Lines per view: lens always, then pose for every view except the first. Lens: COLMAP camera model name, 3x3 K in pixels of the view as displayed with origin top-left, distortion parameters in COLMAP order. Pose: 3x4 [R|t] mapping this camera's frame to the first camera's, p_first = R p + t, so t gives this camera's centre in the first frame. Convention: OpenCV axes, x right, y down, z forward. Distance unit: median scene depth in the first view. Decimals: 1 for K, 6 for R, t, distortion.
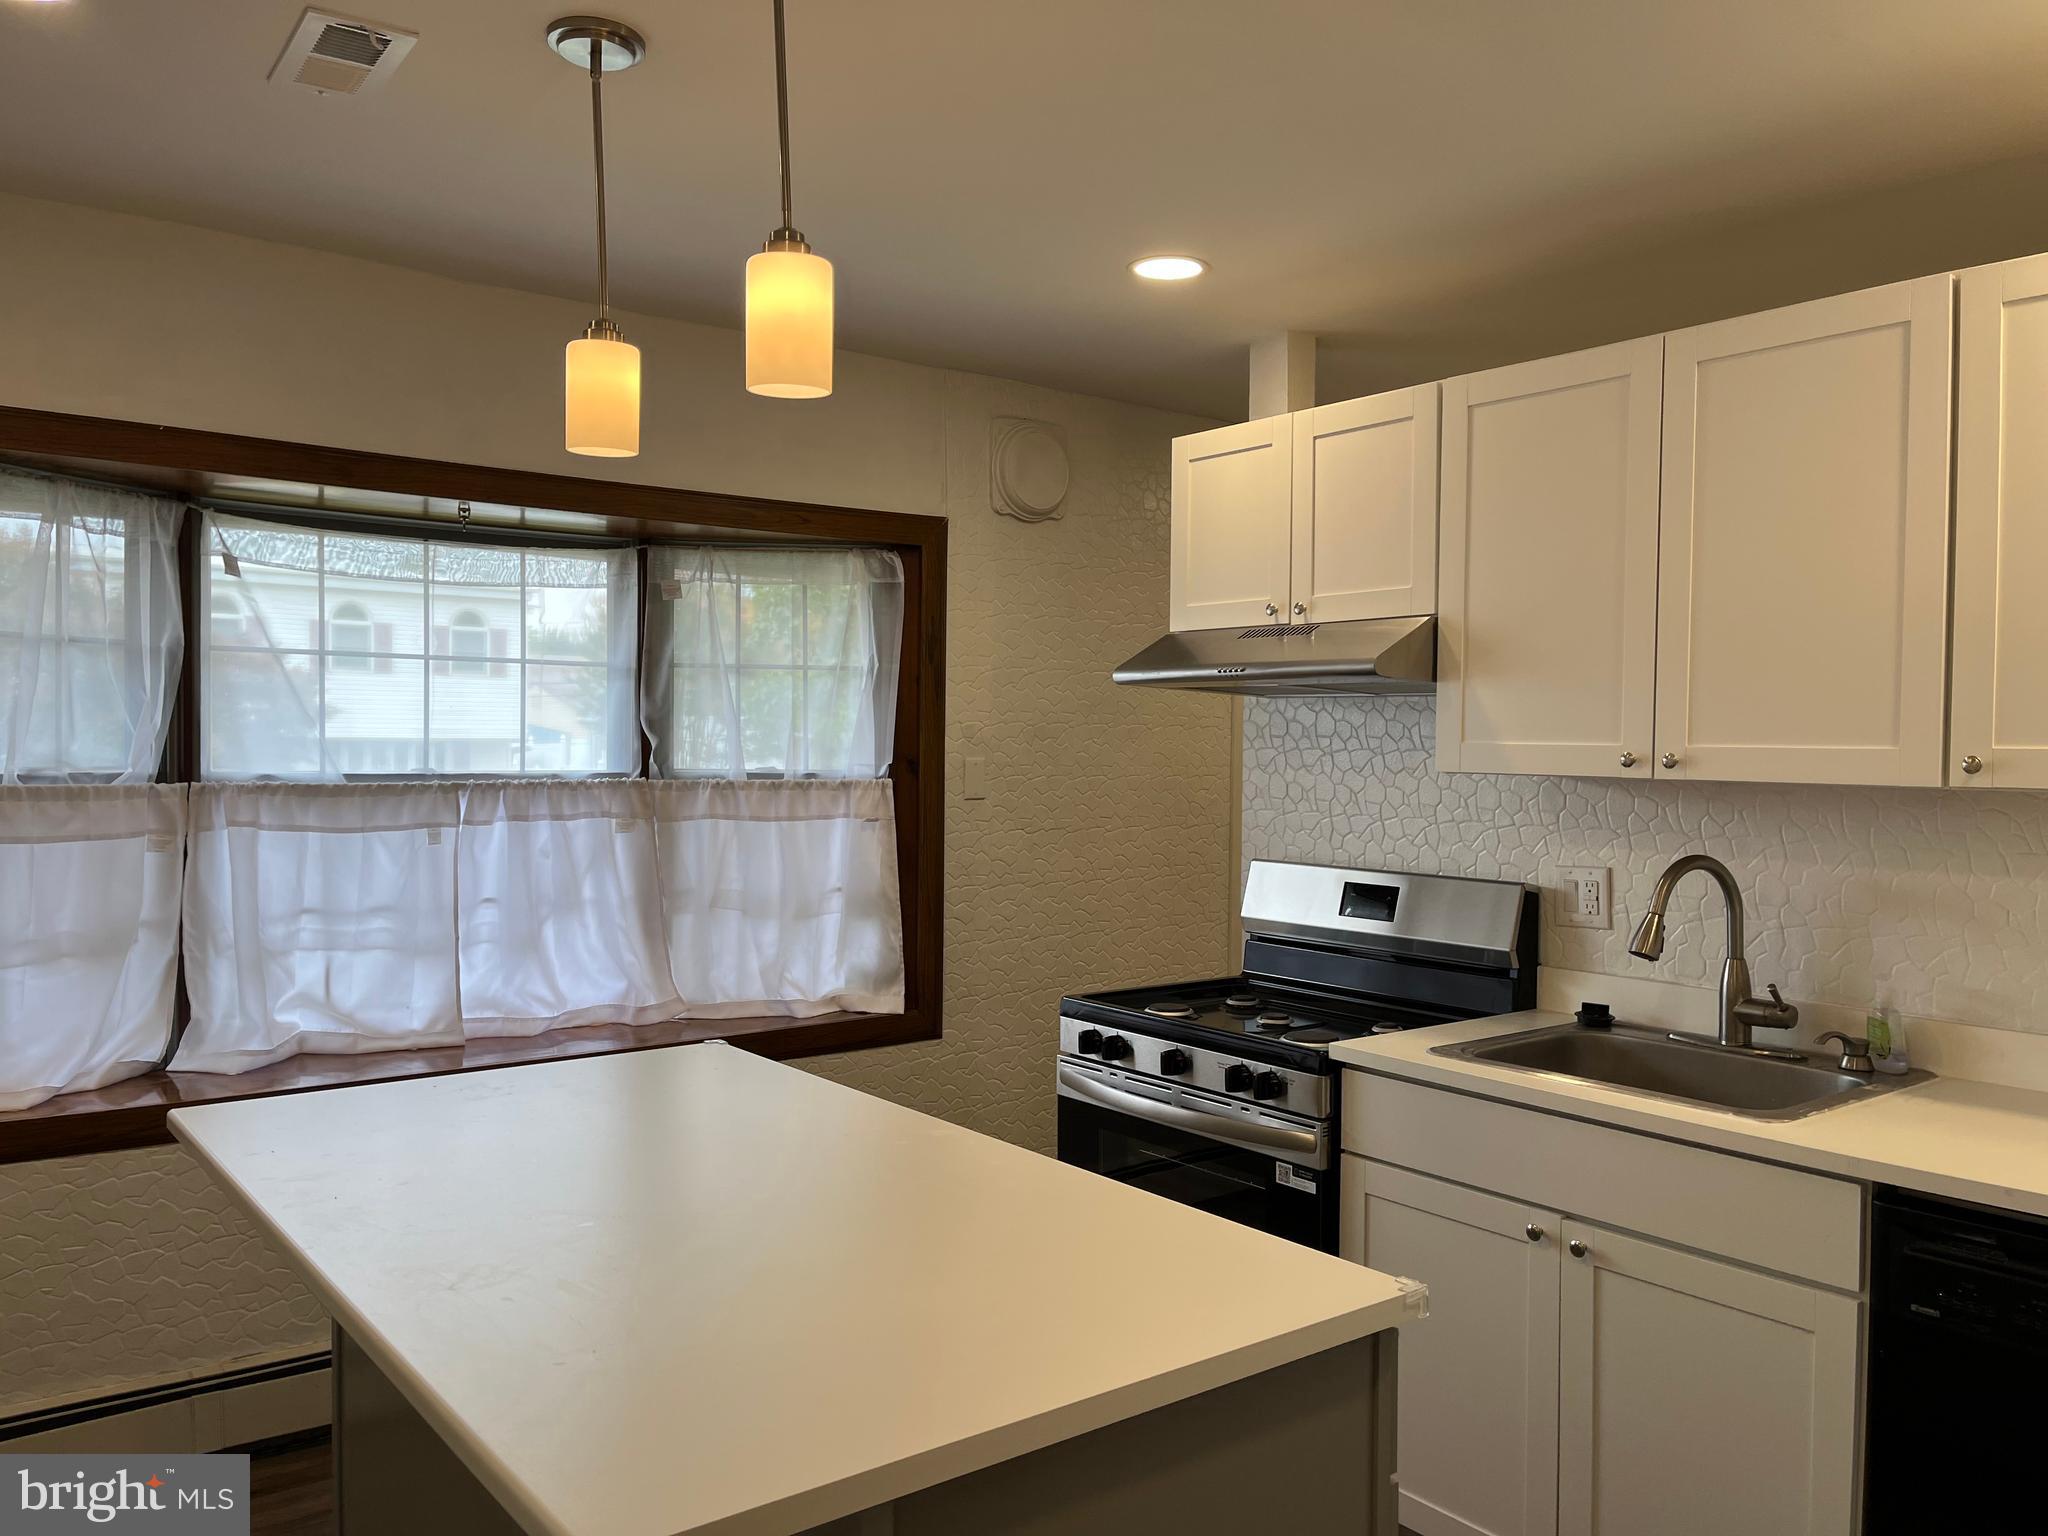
lens RADIAL K [[1553.4, 0, 1031.8], [0, 1553.4, 762.5], [0, 0, 1]] dist [0.092042, -0.132970]
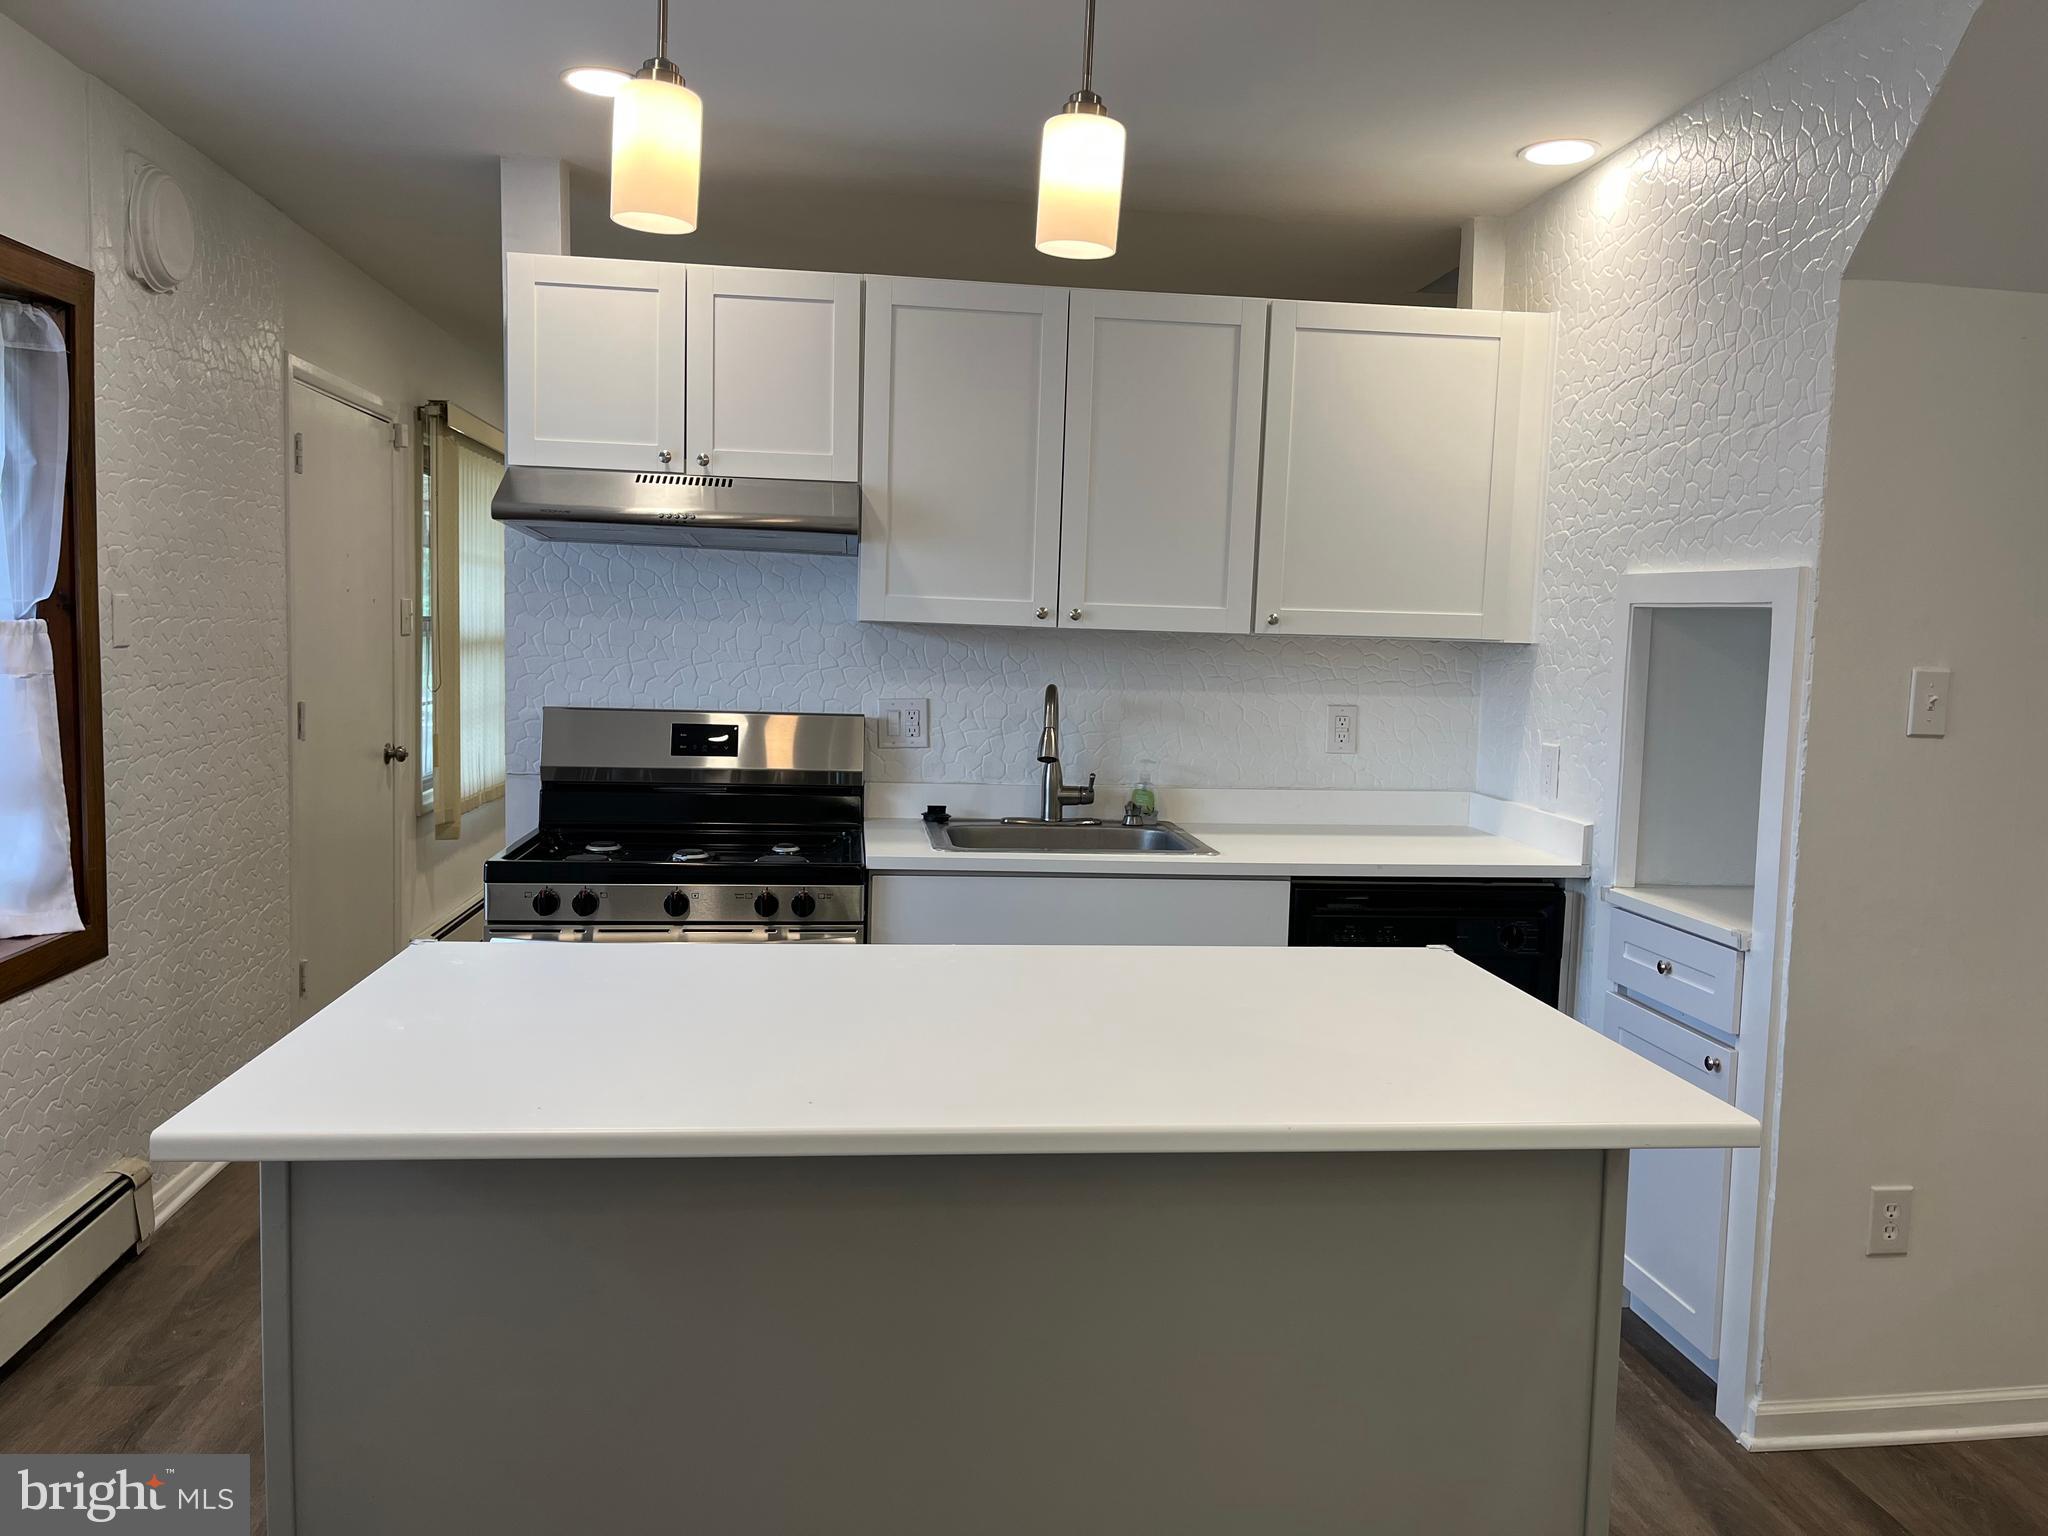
lens RADIAL K [[1553.4, 0, 1031.8], [0, 1553.4, 762.5], [0, 0, 1]] dist [0.092042, -0.132970]
pose [[0.520486, -0.065508, 0.851354, -0.665445], [-0.013235, 0.996314, 0.084754, 0.011459], [-0.853768, -0.055381, 0.517700, 0.284679]]
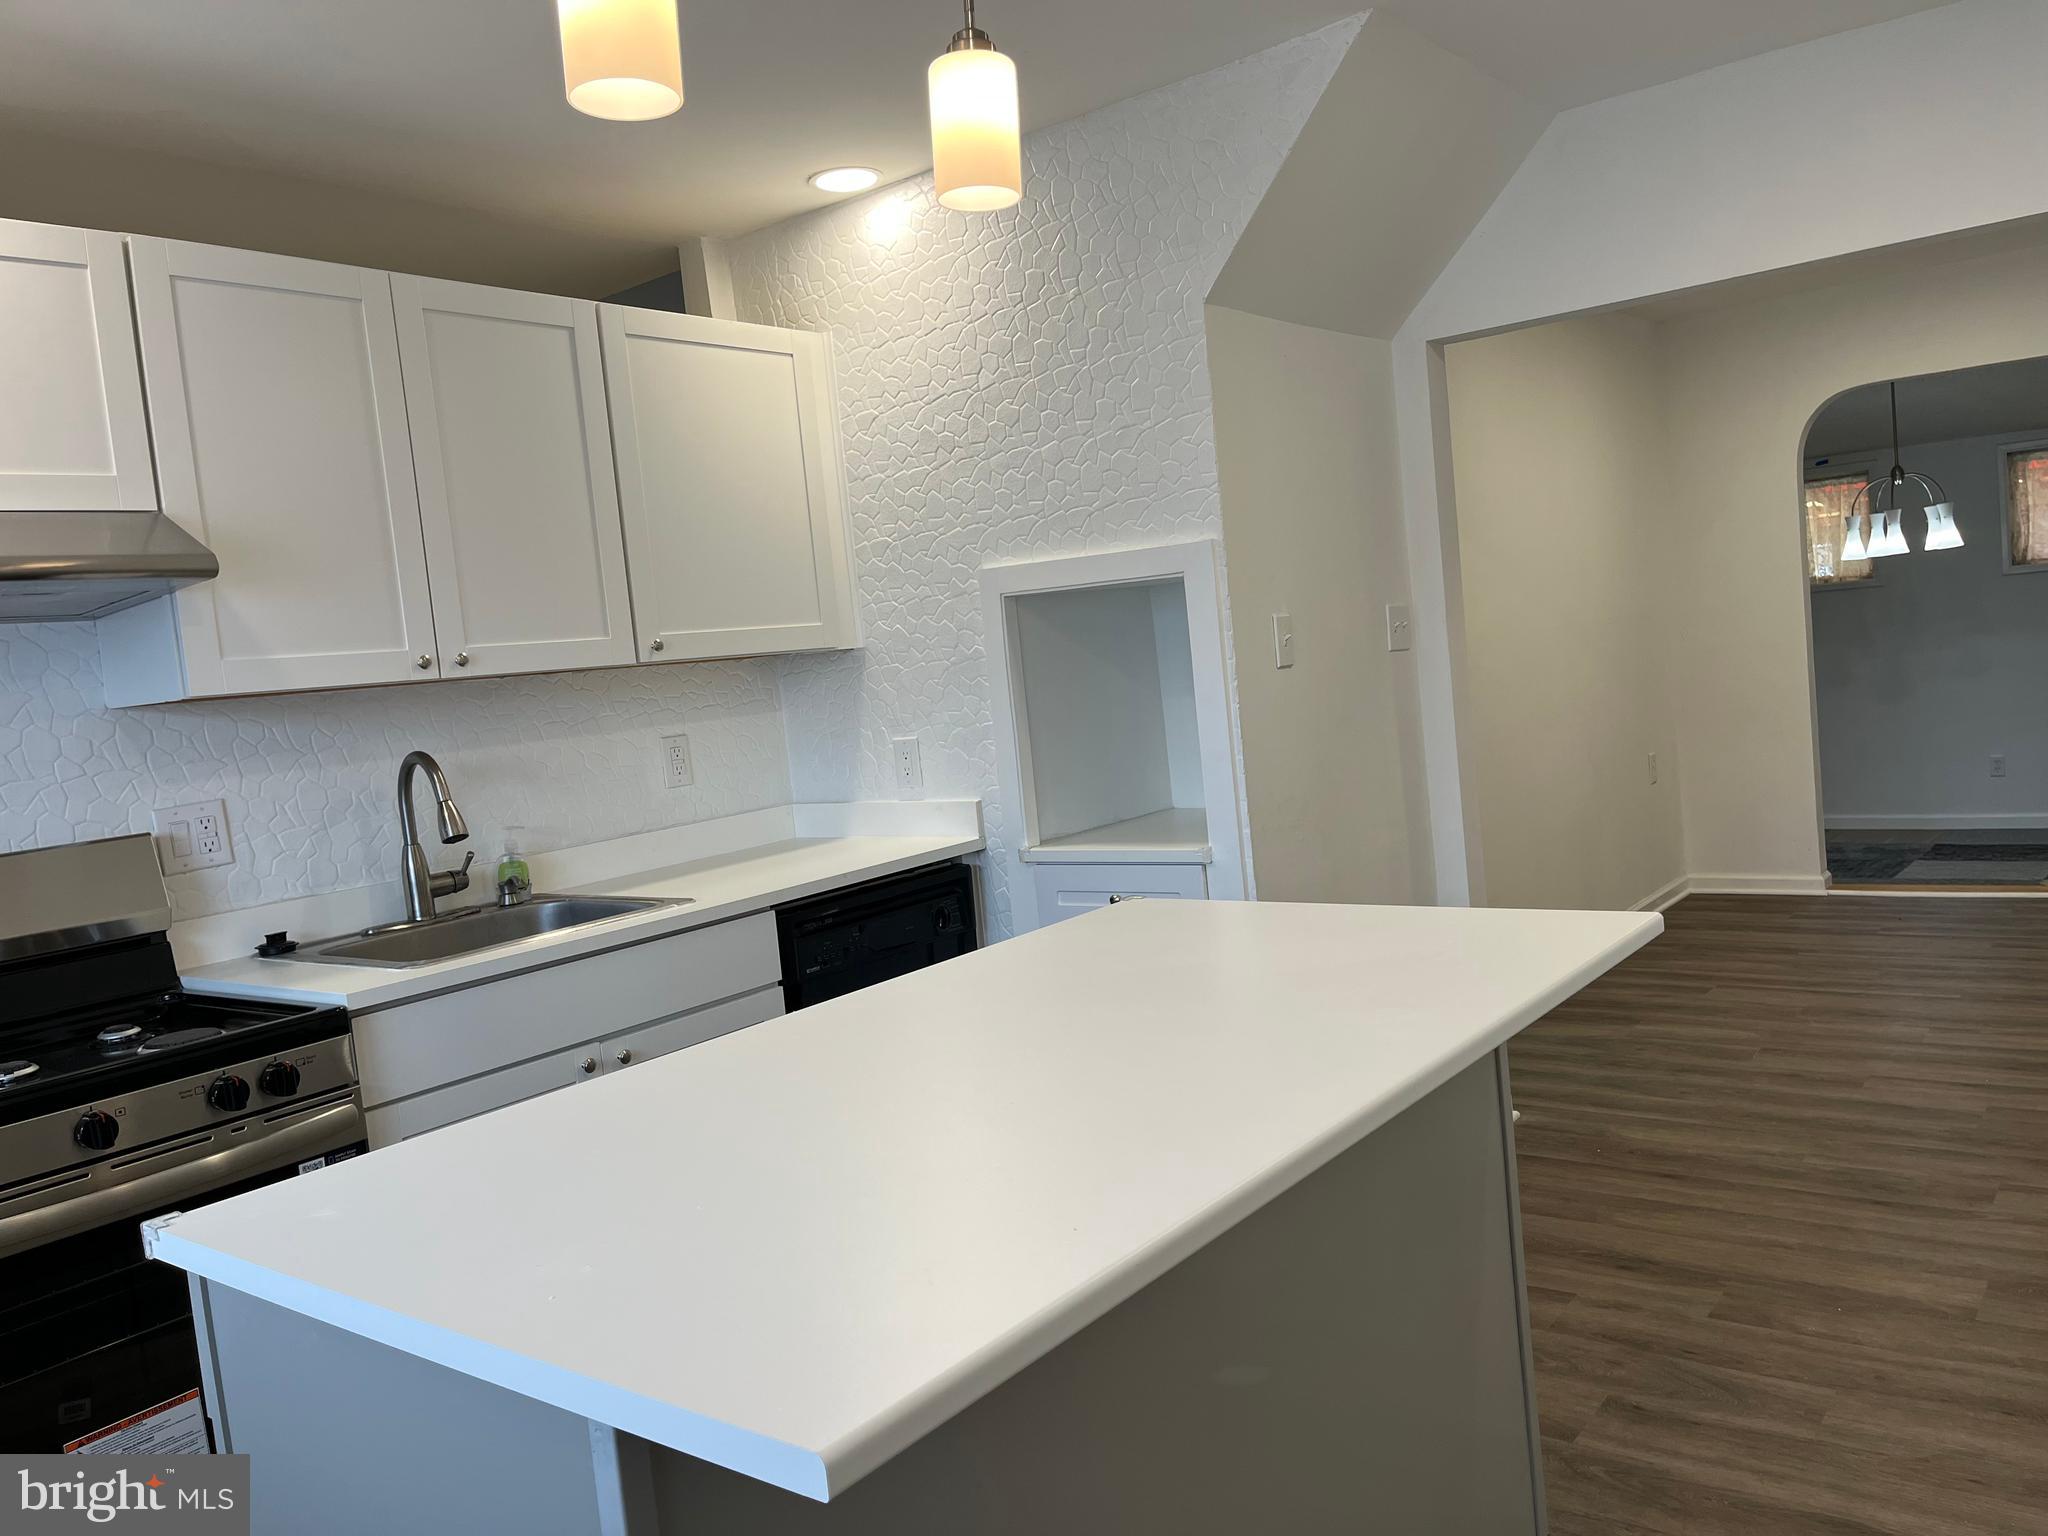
lens RADIAL K [[1553.4, 0, 1031.8], [0, 1553.4, 762.5], [0, 0, 1]] dist [0.092042, -0.132970]
pose [[-0.244895, -0.053802, 0.968056, -0.686557], [0.110480, 0.990407, 0.082994, 0.020454], [-0.963234, 0.127276, -0.236602, 0.763949]]
